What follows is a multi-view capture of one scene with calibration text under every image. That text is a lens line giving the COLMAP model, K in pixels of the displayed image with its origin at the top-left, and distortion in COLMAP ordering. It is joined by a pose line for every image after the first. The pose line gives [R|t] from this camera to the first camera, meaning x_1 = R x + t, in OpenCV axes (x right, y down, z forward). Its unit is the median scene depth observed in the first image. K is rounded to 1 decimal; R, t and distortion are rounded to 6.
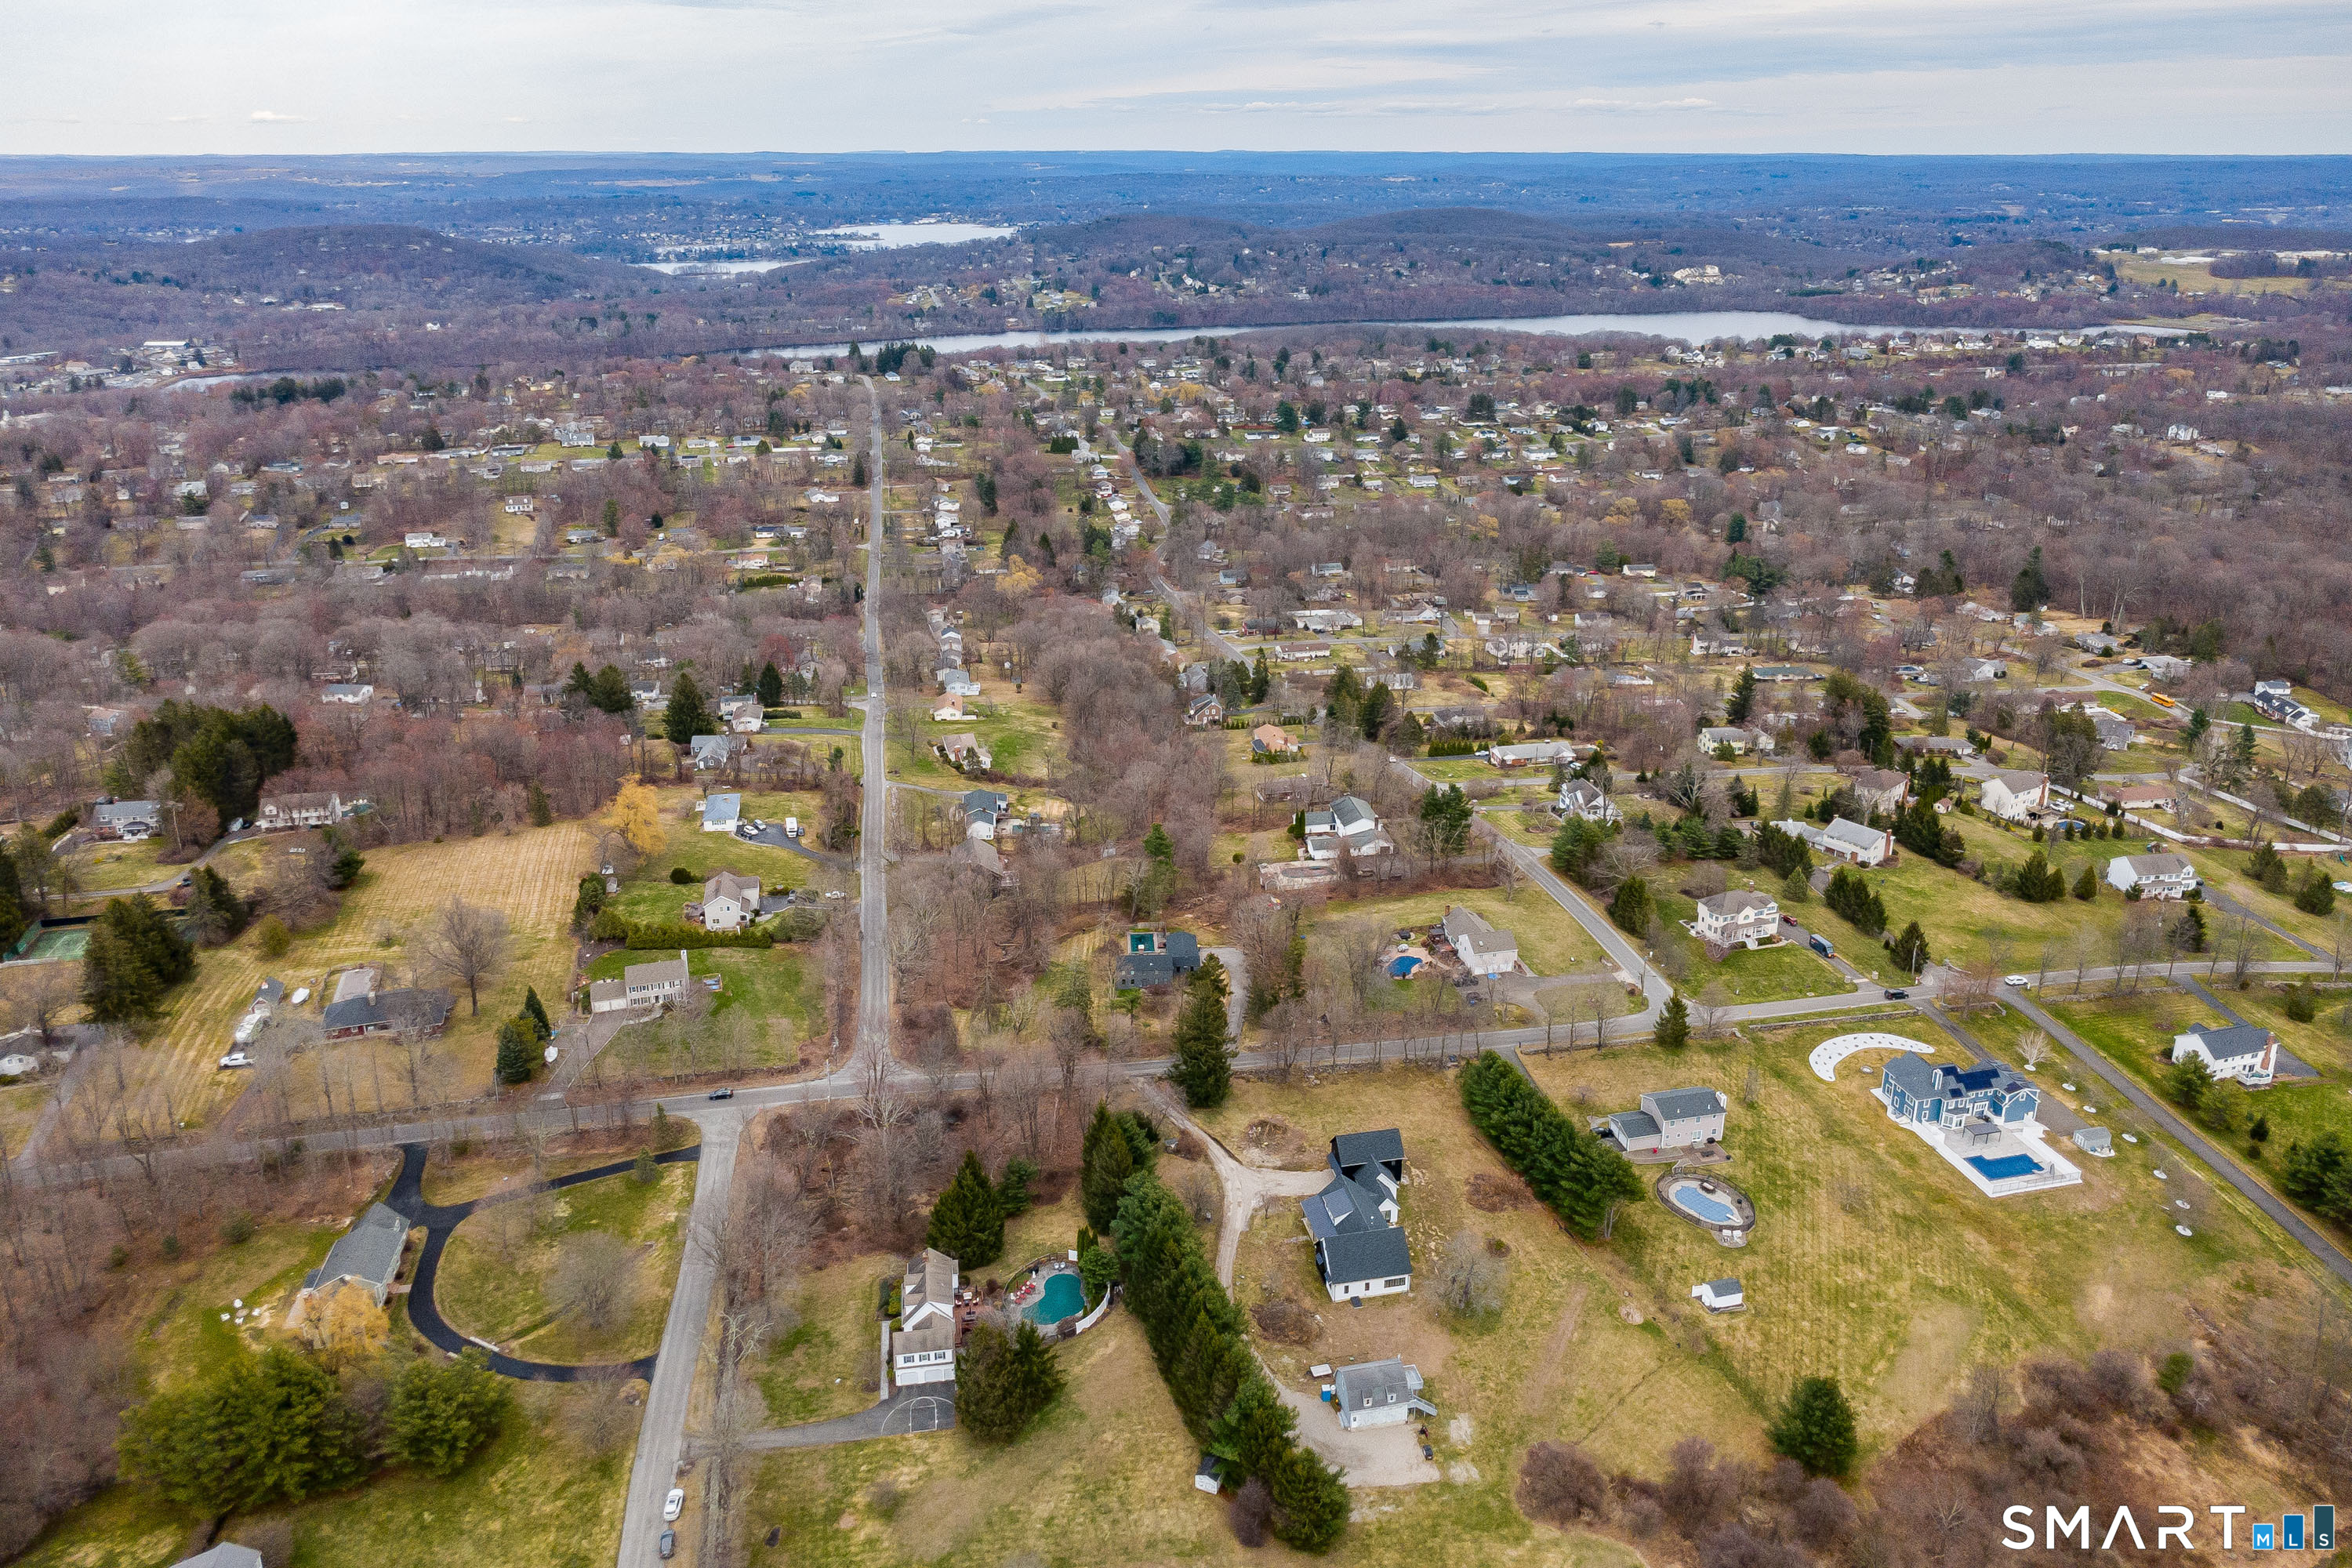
lens RADIAL K [[1665.1, 0, 1178.7], [0, 1665.1, 691.7], [0, 0, 1]] dist [0.003397, 0.000540]
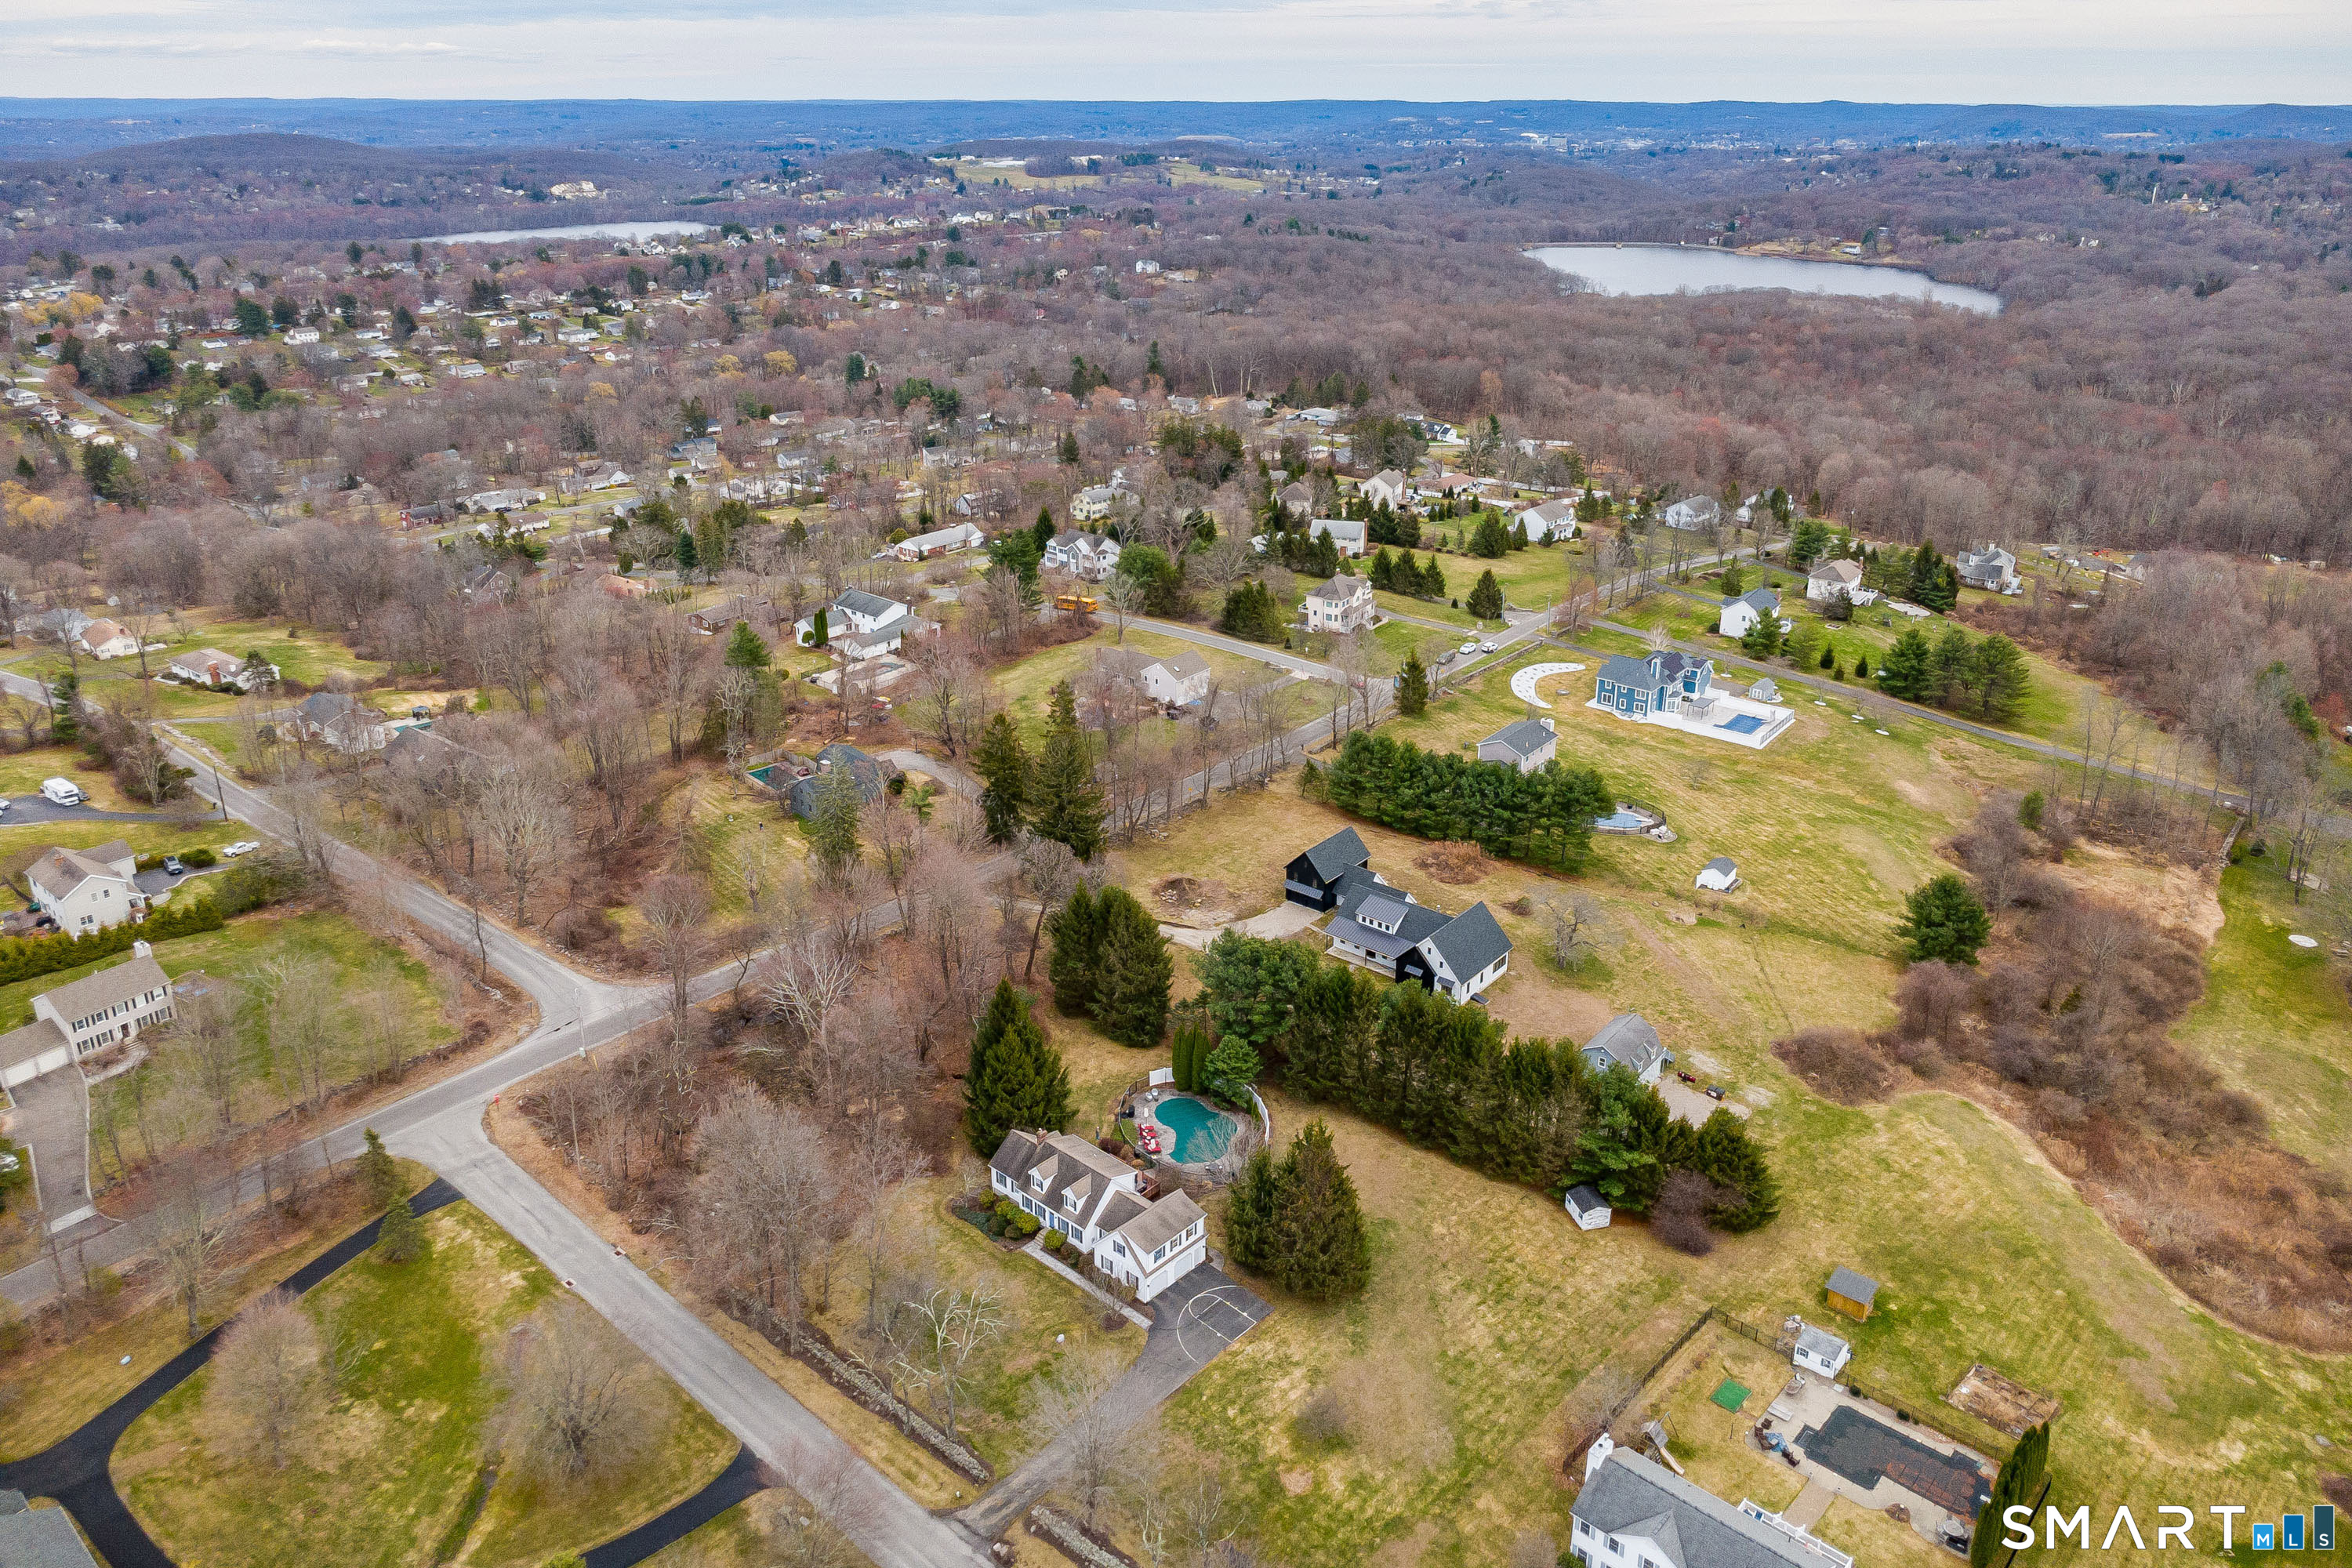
lens RADIAL K [[1665.1, 0, 1178.7], [0, 1665.1, 691.7], [0, 0, 1]] dist [0.003397, 0.000540]
pose [[0.782167, -0.208282, 0.587225, -0.344032], [0.191617, 0.977207, 0.091376, 0.088242], [-0.592872, 0.041051, 0.804250, 0.321129]]
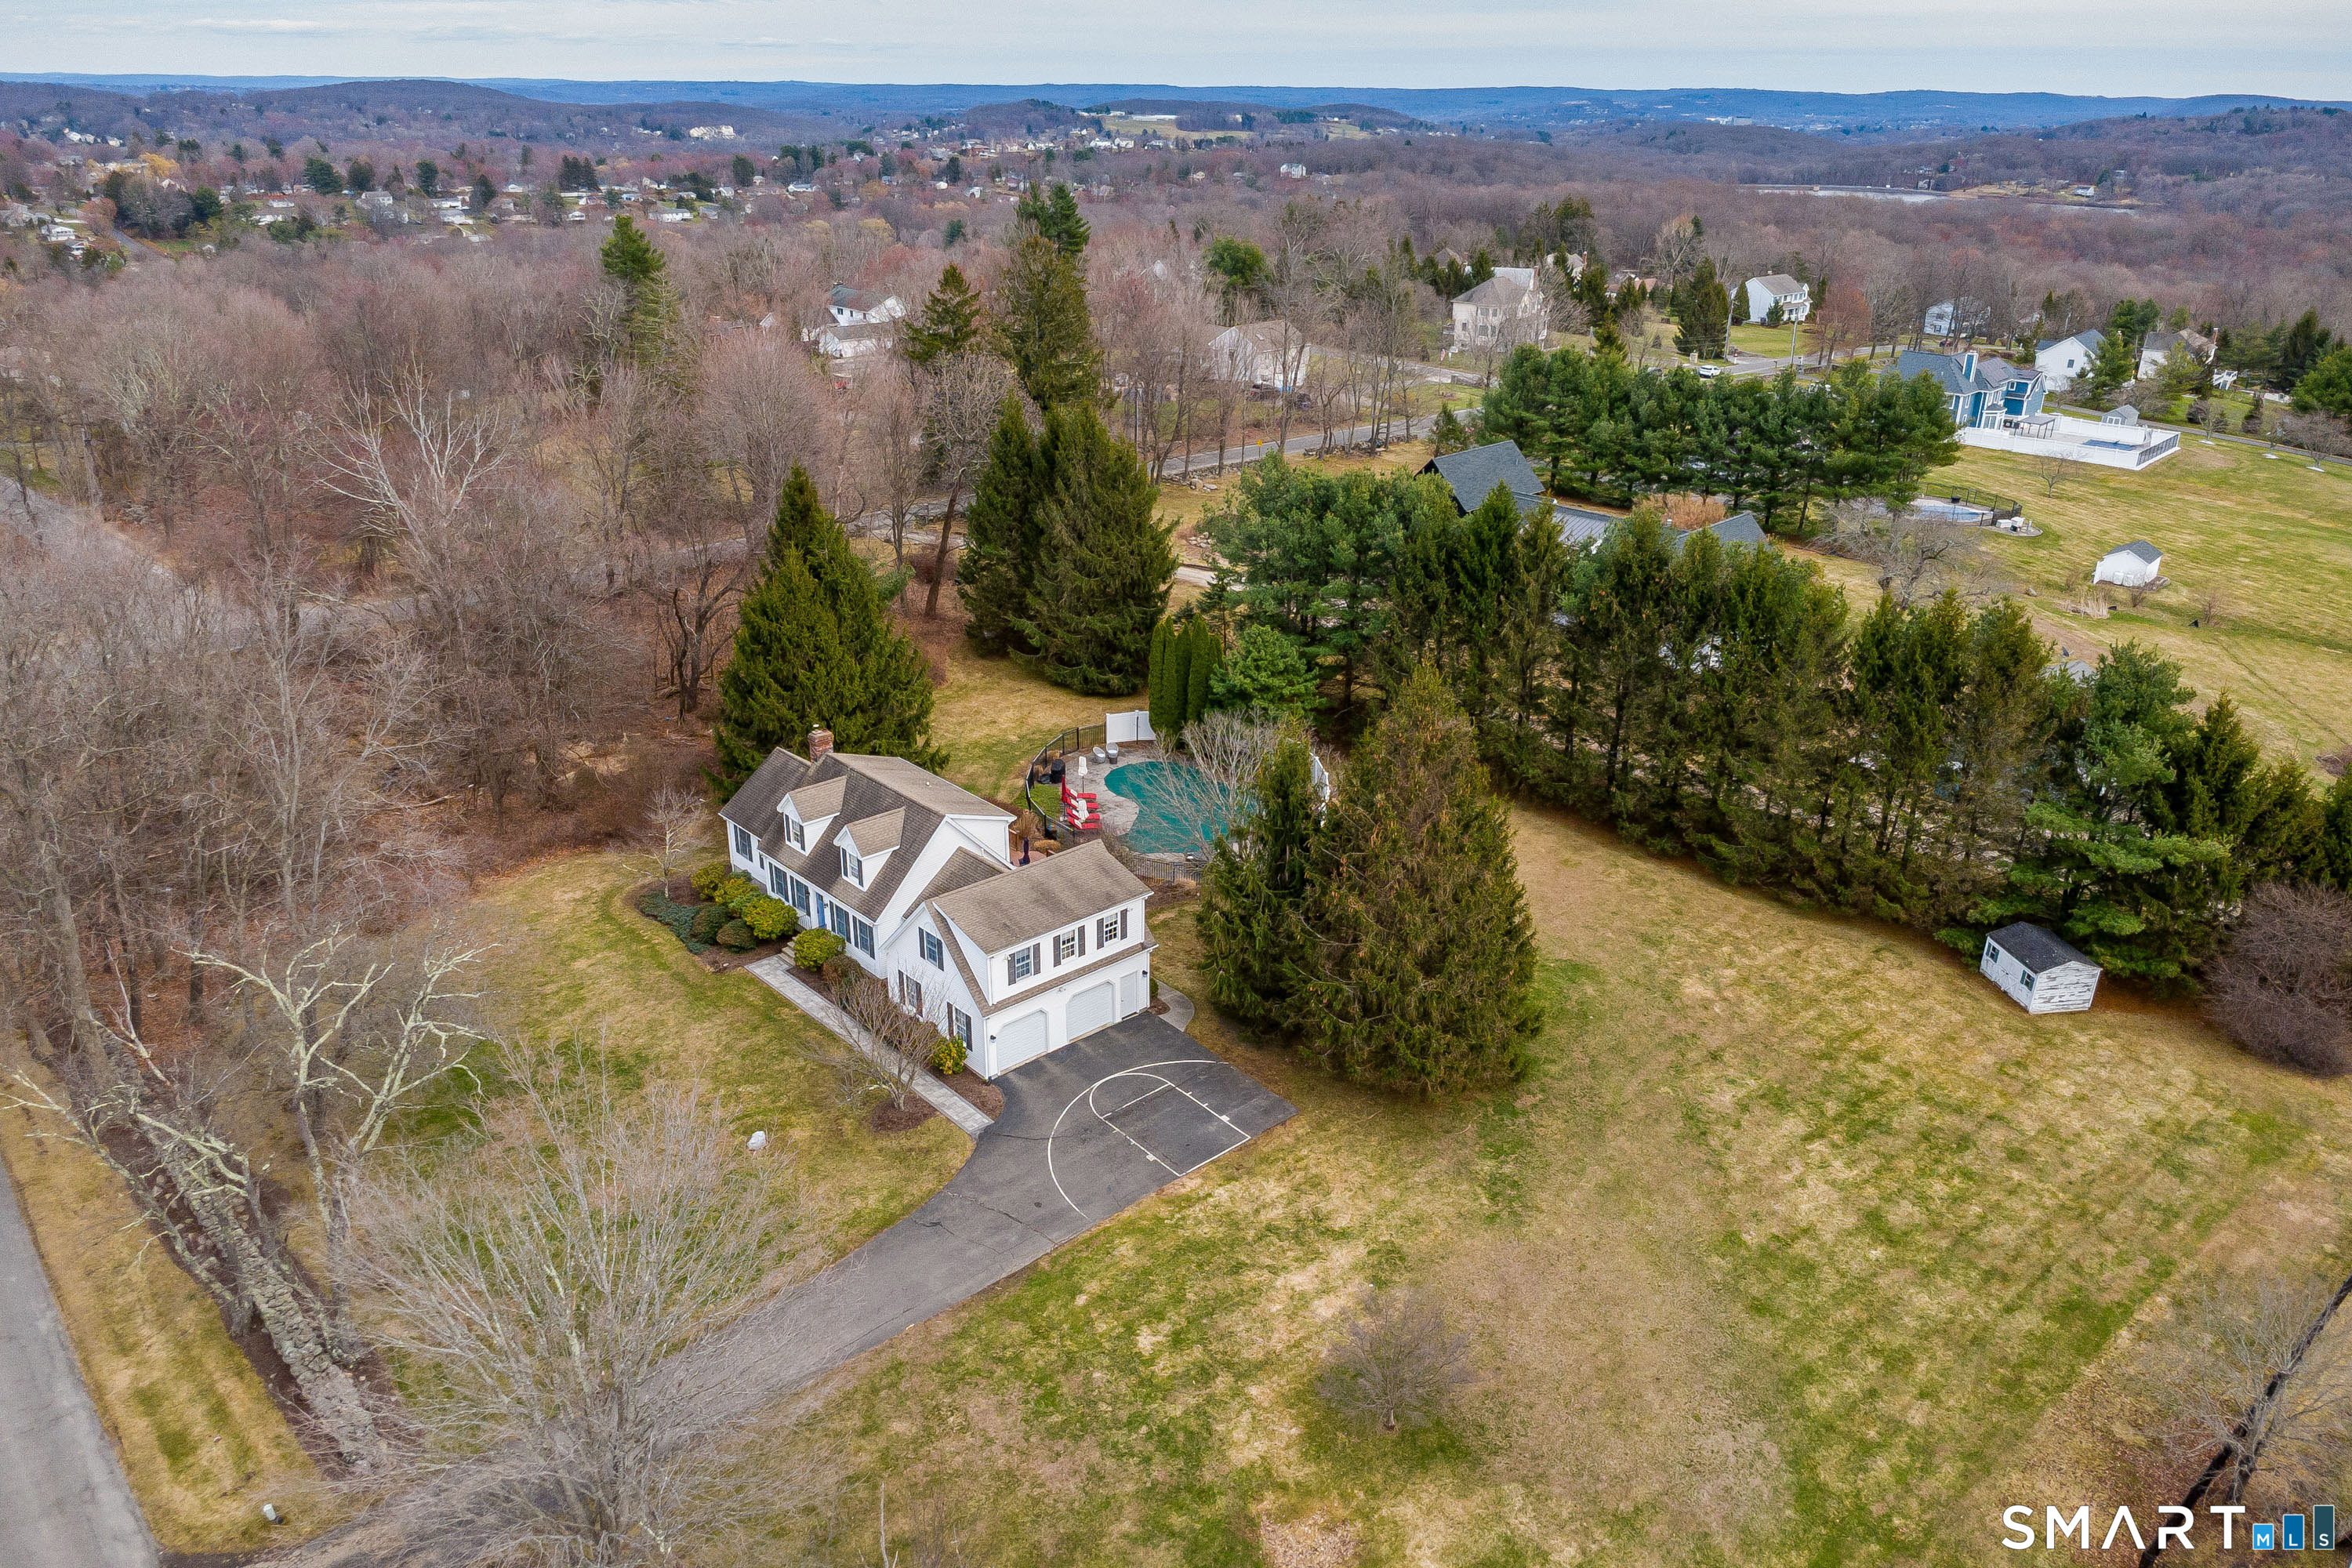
lens RADIAL K [[1670.3, 0, 1185.1], [0, 1670.3, 773.7], [0, 0, 1]] dist [0.003200, -0.001637]
pose [[0.833618, -0.199132, 0.515197, -0.189909], [0.158040, 0.979746, 0.122970, 0.238095], [-0.529249, -0.021088, 0.848204, 0.529002]]
